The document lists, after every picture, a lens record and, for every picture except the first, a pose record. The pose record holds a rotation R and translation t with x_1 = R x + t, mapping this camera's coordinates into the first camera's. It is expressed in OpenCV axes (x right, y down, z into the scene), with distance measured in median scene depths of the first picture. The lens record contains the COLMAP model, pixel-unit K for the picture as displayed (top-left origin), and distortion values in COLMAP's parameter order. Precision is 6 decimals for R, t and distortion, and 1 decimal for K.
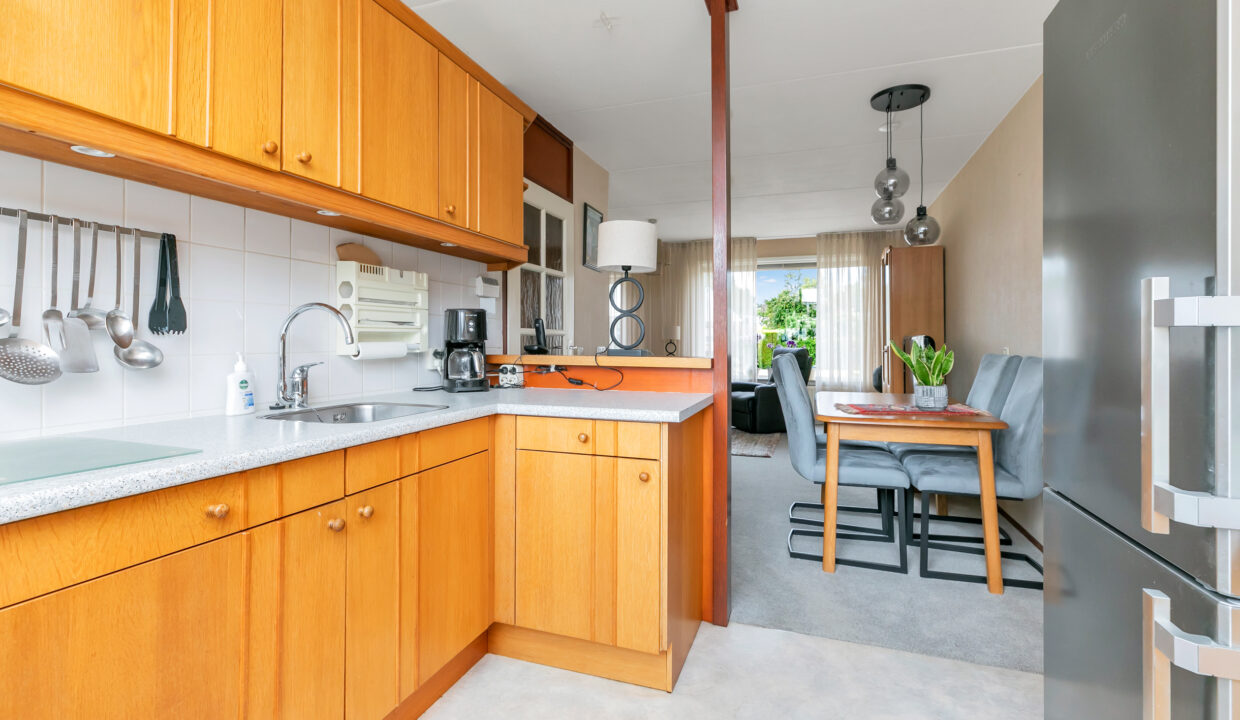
lens RADIAL K [[565.9, 0, 624.9], [0, 565.9, 336.7], [0, 0, 1]] dist [-0.000470, -0.000022]
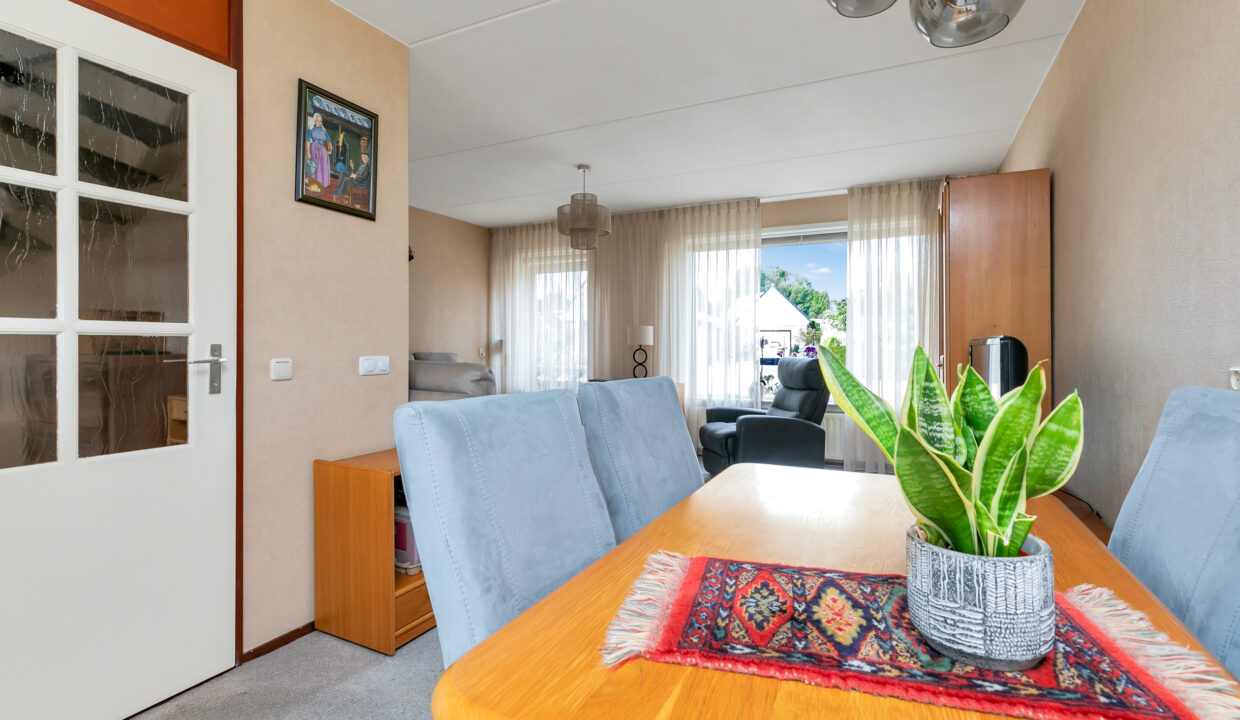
lens RADIAL K [[573.1, 0, 616.9], [0, 573.1, 353.5], [0, 0, 1]] dist [0.000527, 0.000339]
pose [[0.990817, 0.002924, -0.135178, 0.161550], [-0.000336, 0.999816, 0.019162, 0.002098], [0.135209, -0.018940, 0.990636, 0.283575]]
